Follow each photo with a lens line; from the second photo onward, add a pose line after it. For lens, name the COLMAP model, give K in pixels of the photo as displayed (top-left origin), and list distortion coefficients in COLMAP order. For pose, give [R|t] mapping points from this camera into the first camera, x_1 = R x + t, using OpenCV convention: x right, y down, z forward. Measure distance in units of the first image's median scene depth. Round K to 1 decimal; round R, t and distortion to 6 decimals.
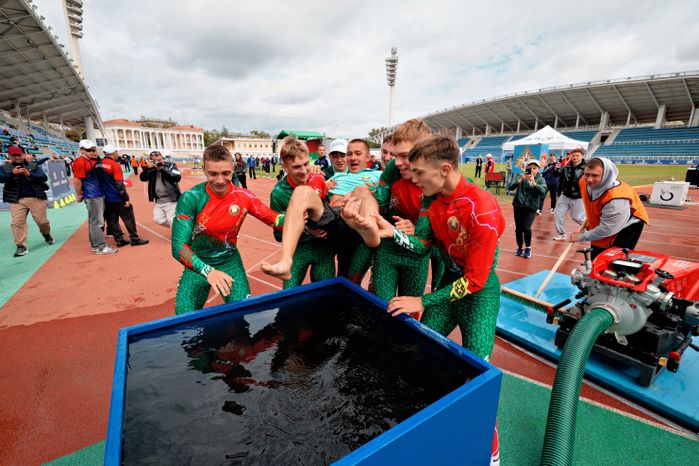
lens RADIAL K [[298.2, 0, 330.6], [0, 298.2, 231.8], [0, 0, 1]] dist [0.003679, 0.000352]
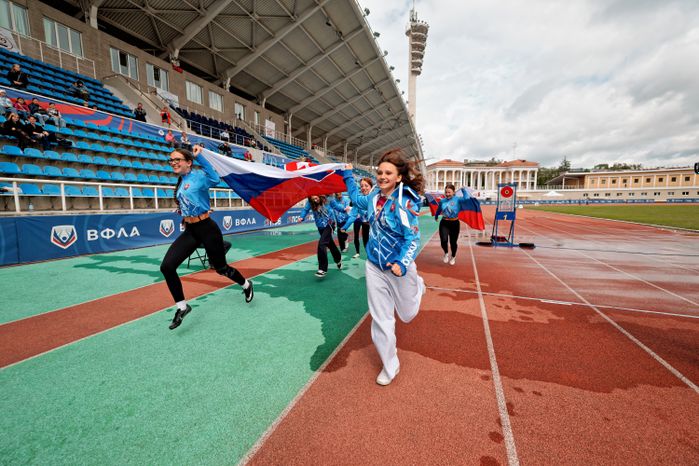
lens RADIAL K [[298.2, 0, 347.4], [0, 298.2, 234.3], [0, 0, 1]] dist [0.003679, 0.000352]
pose [[0.619641, 0.074764, -0.781317, -0.154686], [-0.178015, 0.982899, -0.047125, -0.058187], [0.764432, 0.168287, 0.622353, 0.242901]]
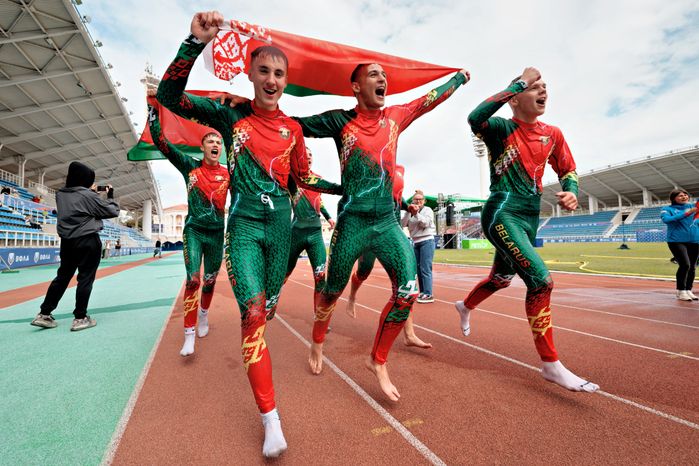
lens RADIAL K [[321.9, 0, 325.8], [0, 321.9, 225.4], [0, 0, 1]] dist [0.005119, 0.000937]
pose [[0.986332, -0.029614, -0.162084, -0.108518], [-0.019634, 0.955583, -0.294069, -0.034833], [0.163593, 0.293232, 0.941941, 0.161897]]
